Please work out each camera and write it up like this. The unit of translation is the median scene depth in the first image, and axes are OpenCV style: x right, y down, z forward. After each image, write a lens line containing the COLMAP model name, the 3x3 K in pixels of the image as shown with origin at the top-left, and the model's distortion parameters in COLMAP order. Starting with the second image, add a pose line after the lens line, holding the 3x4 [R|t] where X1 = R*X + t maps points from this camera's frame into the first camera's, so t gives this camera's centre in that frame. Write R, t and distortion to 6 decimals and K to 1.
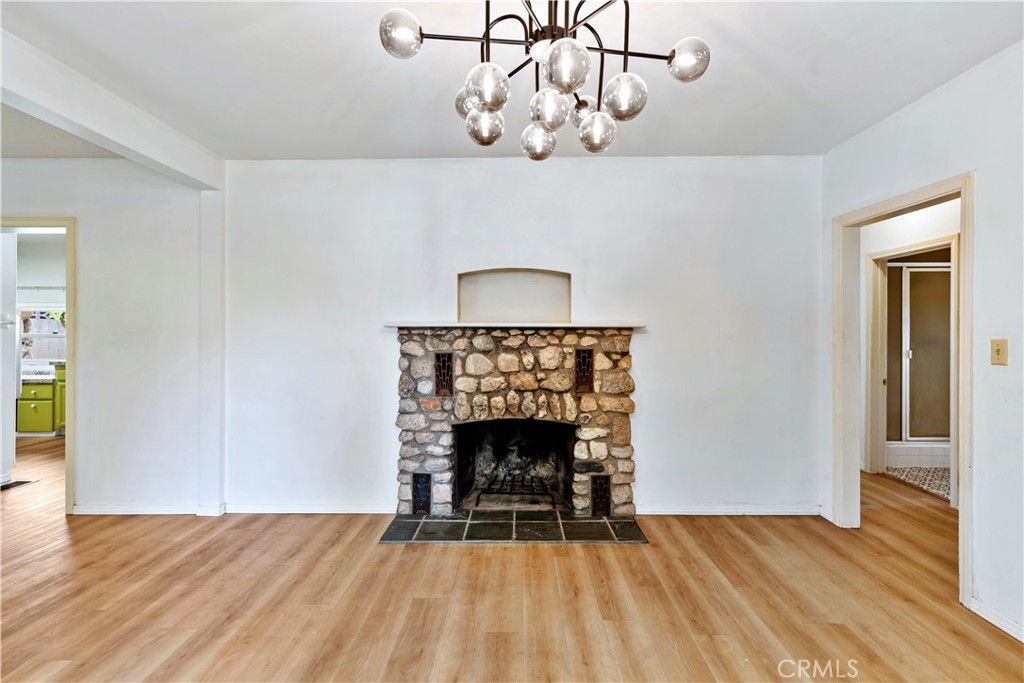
lens RADIAL K [[468.4, 0, 508.6], [0, 468.4, 333.5], [0, 0, 1]] dist [0.007965, -0.001368]
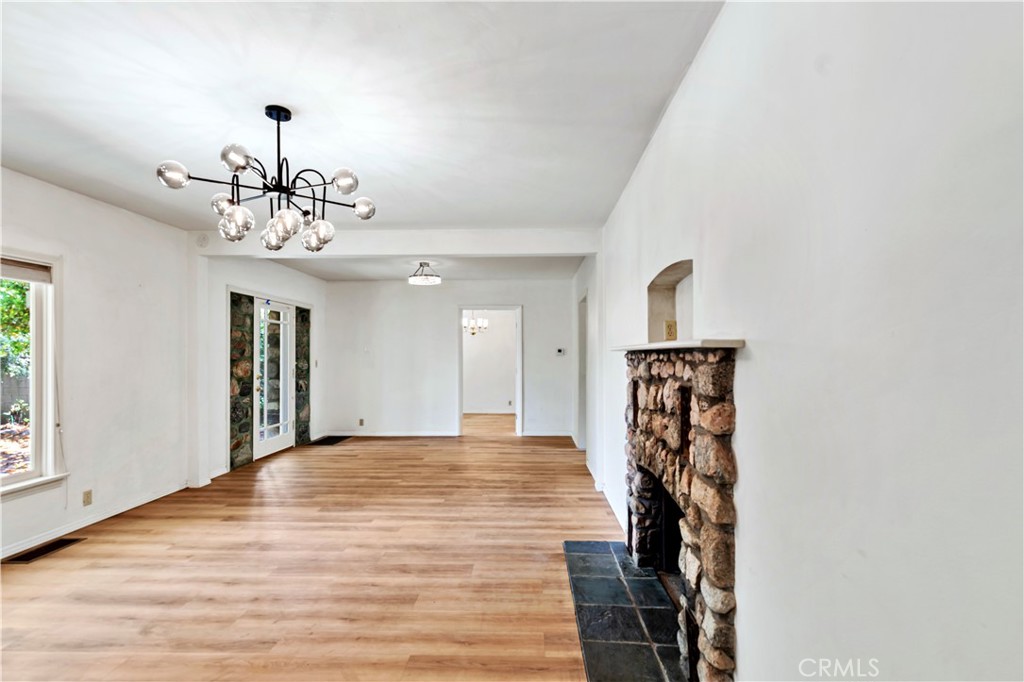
lens RADIAL K [[468.4, 0, 509.9], [0, 468.4, 348.0], [0, 0, 1]] dist [0.007965, -0.001368]
pose [[-0.026222, -0.016229, -0.999524, 0.966737], [-0.002859, 0.999865, -0.016160, 0.000146], [0.999652, 0.002434, -0.026265, 1.019939]]
